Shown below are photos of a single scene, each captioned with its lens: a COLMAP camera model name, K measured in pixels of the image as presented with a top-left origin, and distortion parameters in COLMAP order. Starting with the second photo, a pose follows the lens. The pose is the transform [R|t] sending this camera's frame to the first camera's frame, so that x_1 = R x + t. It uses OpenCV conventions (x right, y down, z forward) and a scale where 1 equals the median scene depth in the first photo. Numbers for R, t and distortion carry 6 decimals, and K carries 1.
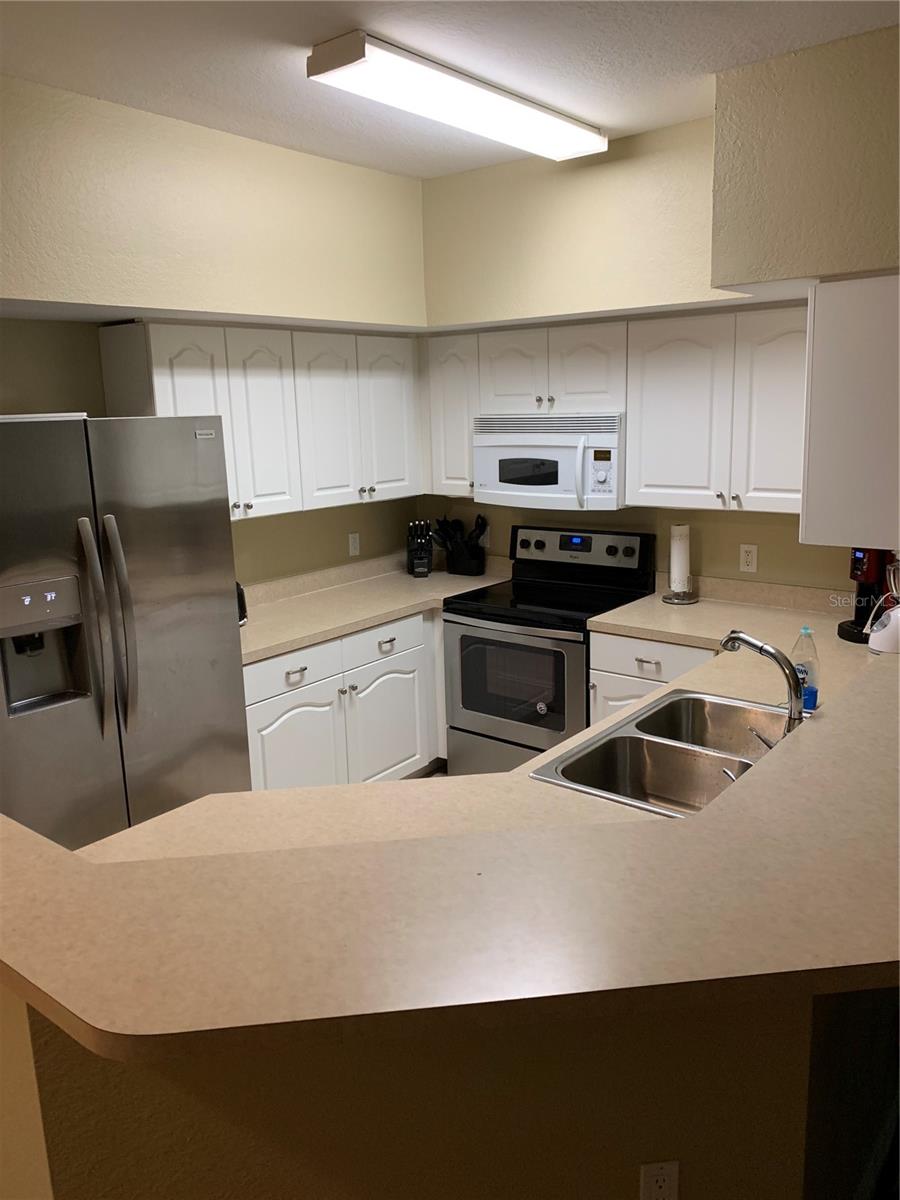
lens RADIAL K [[918.1, 0, 455.9], [0, 918.1, 597.7], [0, 0, 1]] dist [0.009245, 0.001922]
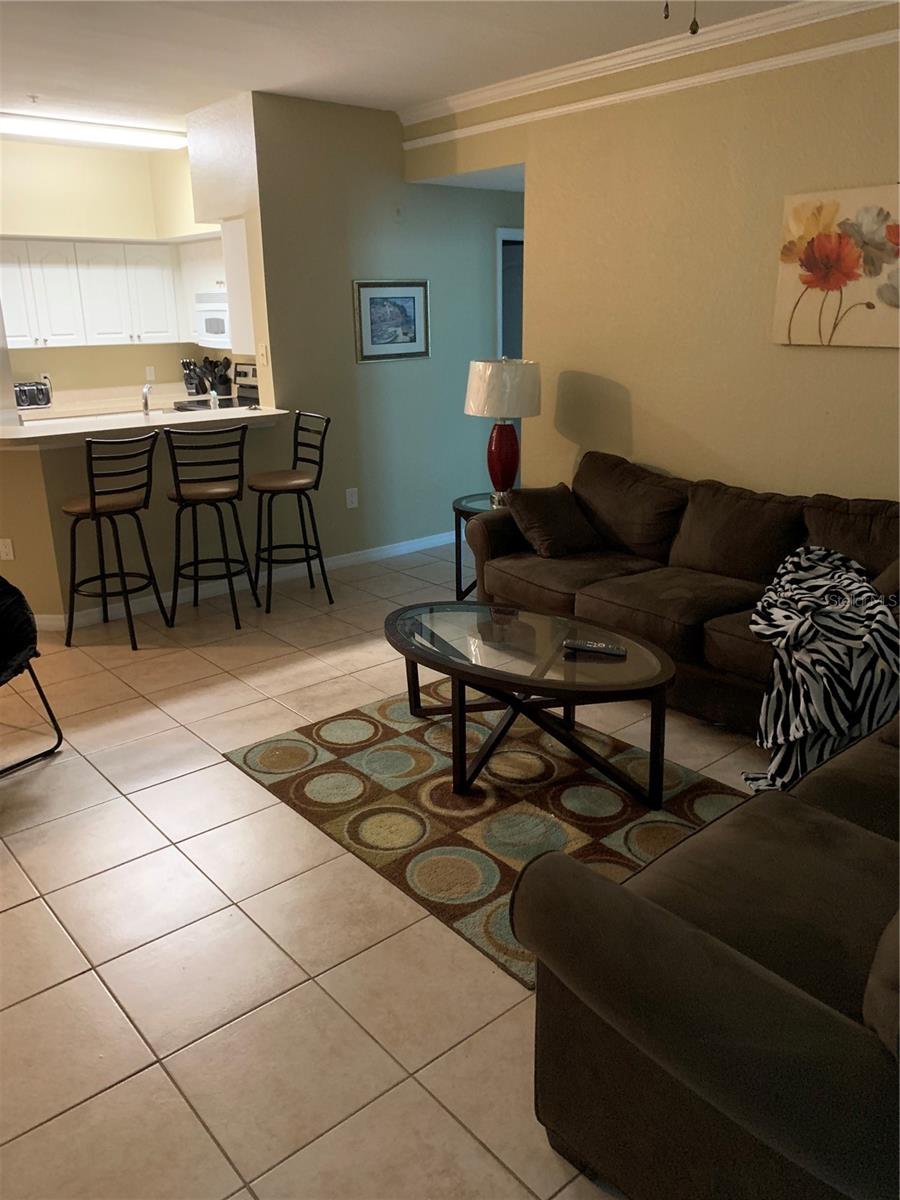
lens RADIAL K [[918.1, 0, 455.9], [0, 918.1, 597.7], [0, 0, 1]] dist [0.009245, 0.001922]
pose [[0.982701, 0.068043, -0.172248, 0.839331], [-0.048781, 0.992318, 0.113691, 0.145836], [0.178660, -0.103322, 0.978471, -0.644130]]
